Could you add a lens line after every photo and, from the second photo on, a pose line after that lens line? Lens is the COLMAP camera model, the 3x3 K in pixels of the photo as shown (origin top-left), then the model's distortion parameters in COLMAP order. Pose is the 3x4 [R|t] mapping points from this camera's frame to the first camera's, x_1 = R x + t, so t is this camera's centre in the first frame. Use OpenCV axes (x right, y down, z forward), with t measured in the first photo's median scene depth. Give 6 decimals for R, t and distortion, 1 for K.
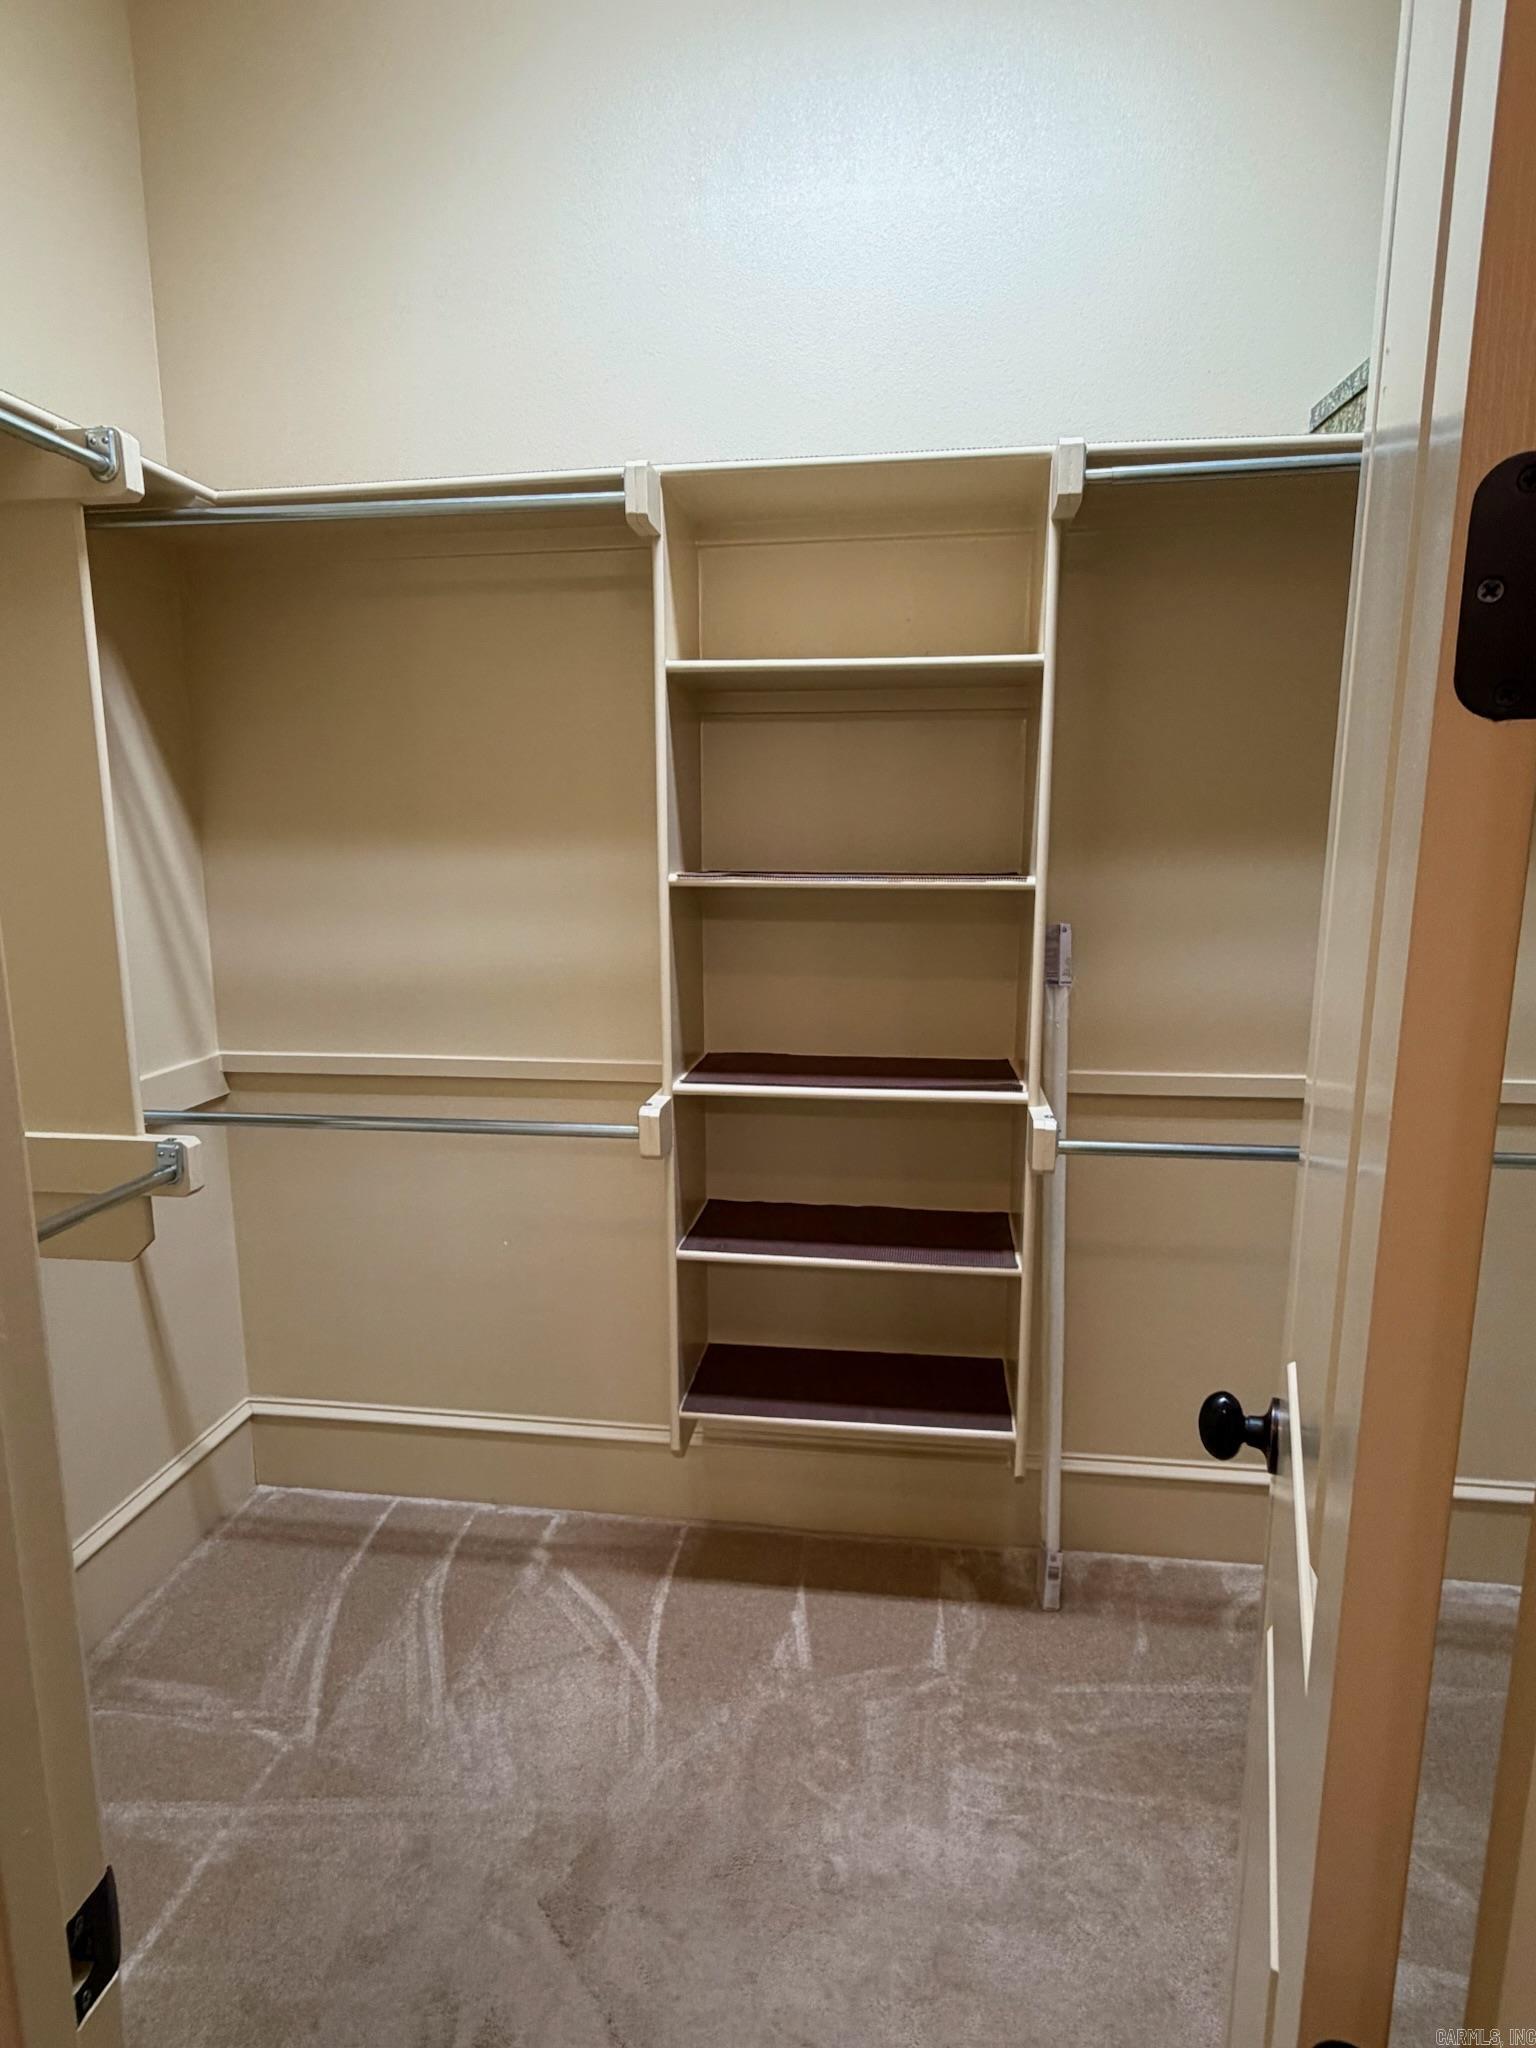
lens RADIAL K [[1100.4, 0, 761.7], [0, 1100.4, 1019.6], [0, 0, 1]] dist [0.003991, -0.002431]
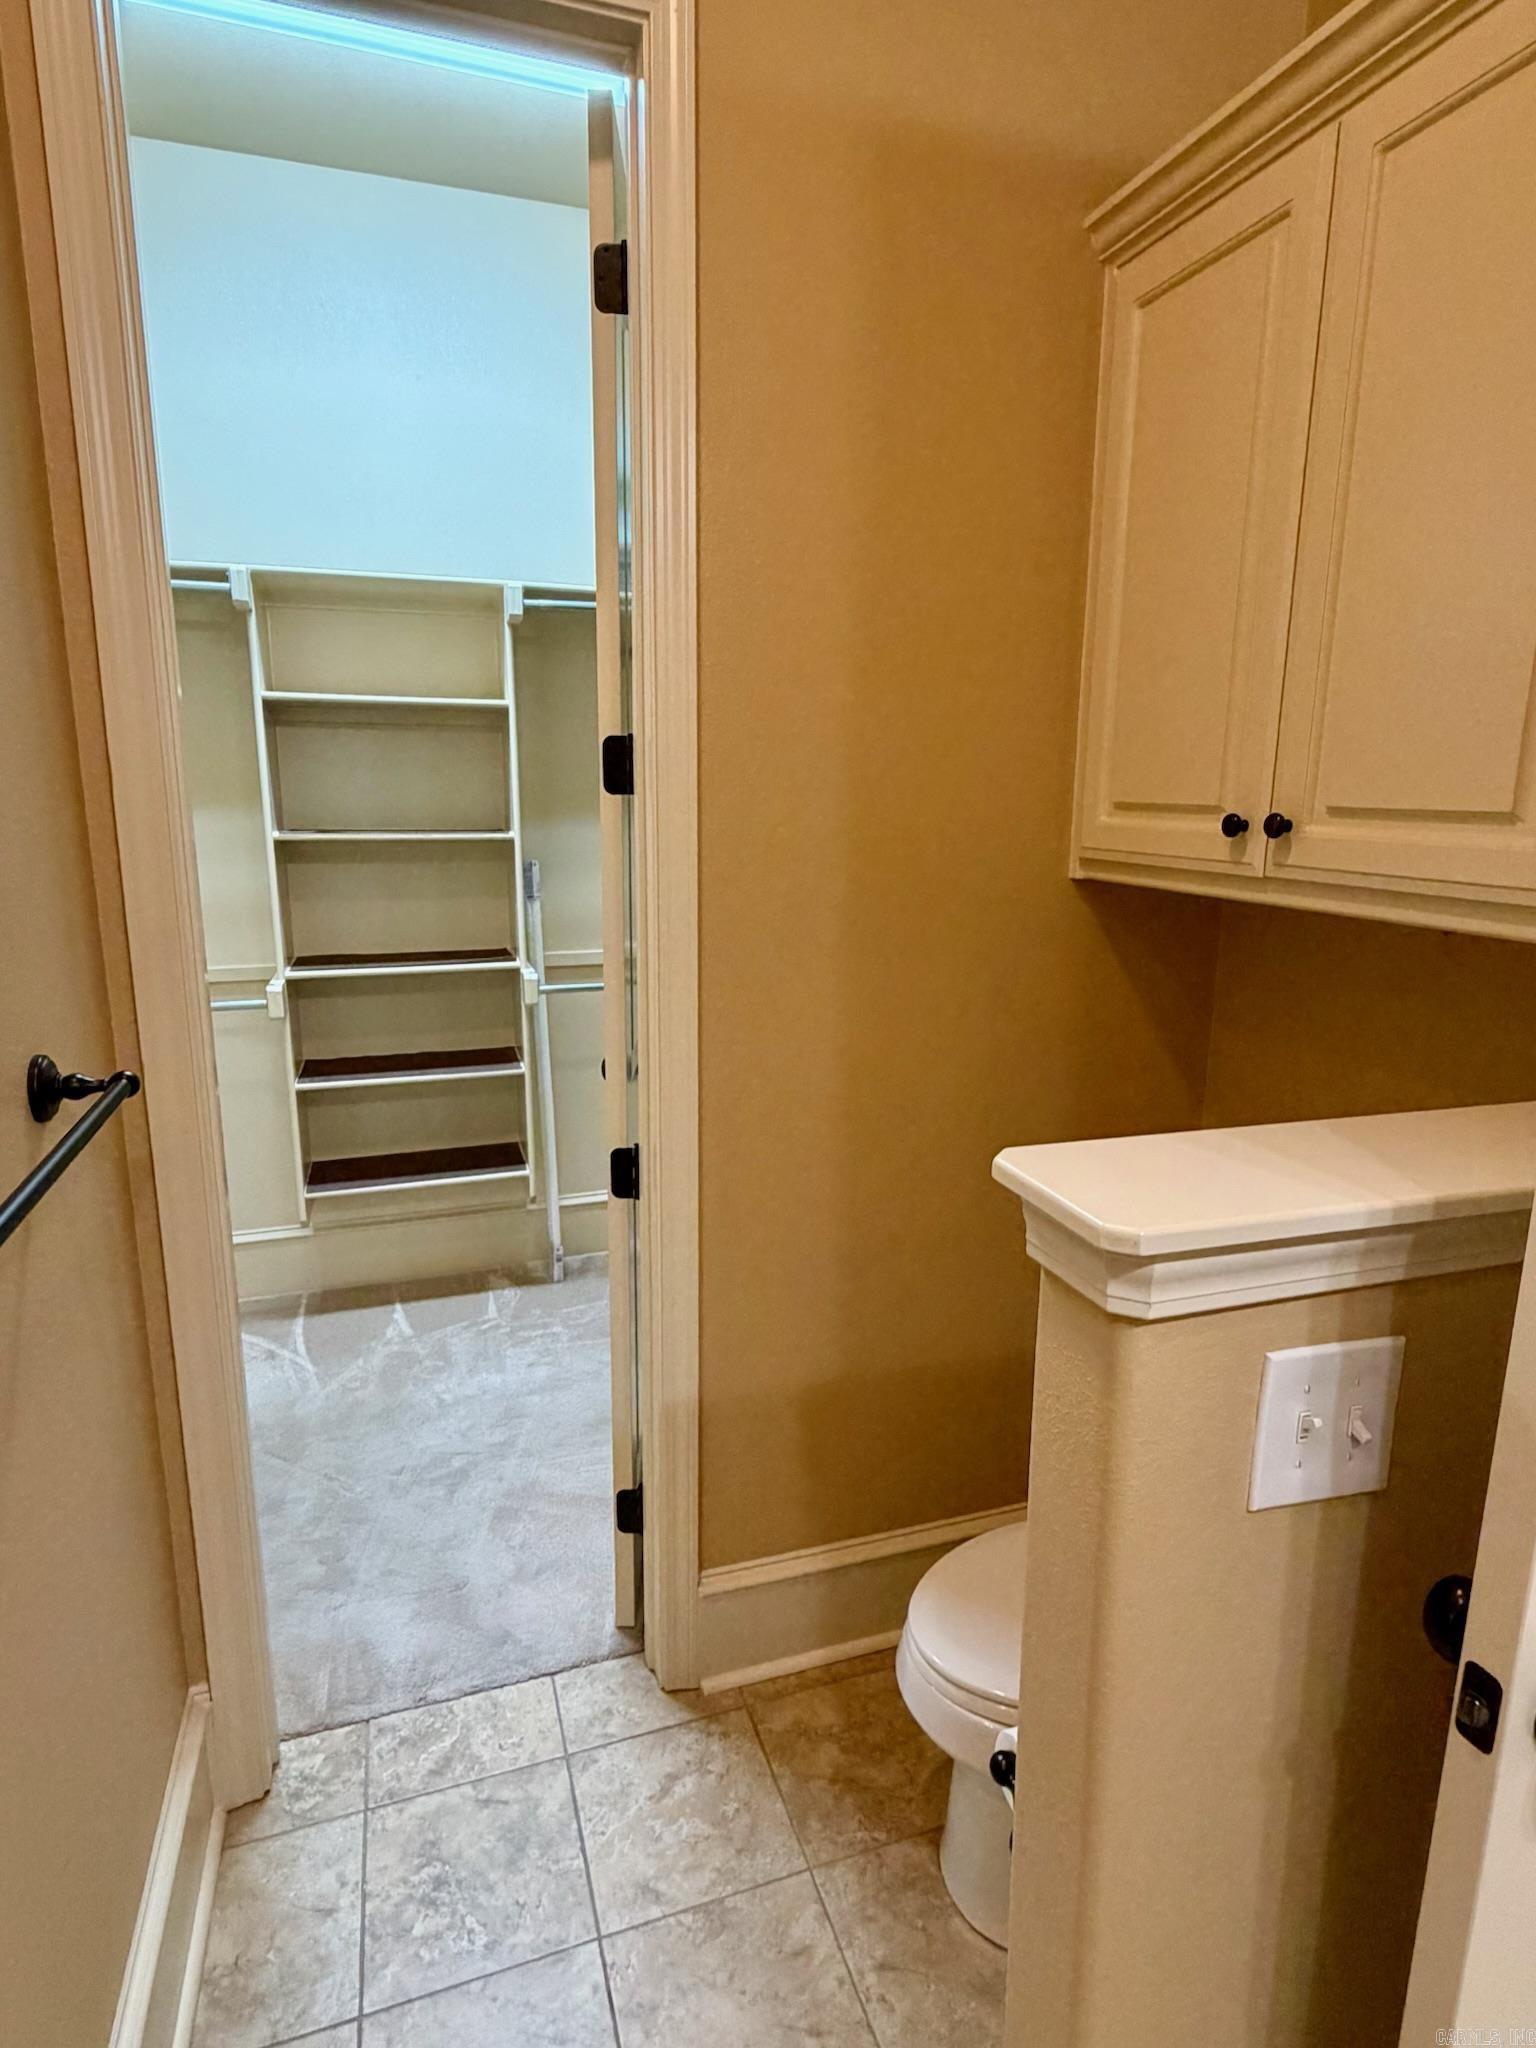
lens RADIAL K [[1100.4, 0, 773.3], [0, 1100.4, 1016.2], [0, 0, 1]] dist [0.003991, -0.002431]
pose [[0.892313, -0.081772, 0.443950, -0.160347], [0.067115, 0.996558, 0.048662, 0.091257], [-0.446401, -0.013627, 0.894729, -0.655433]]
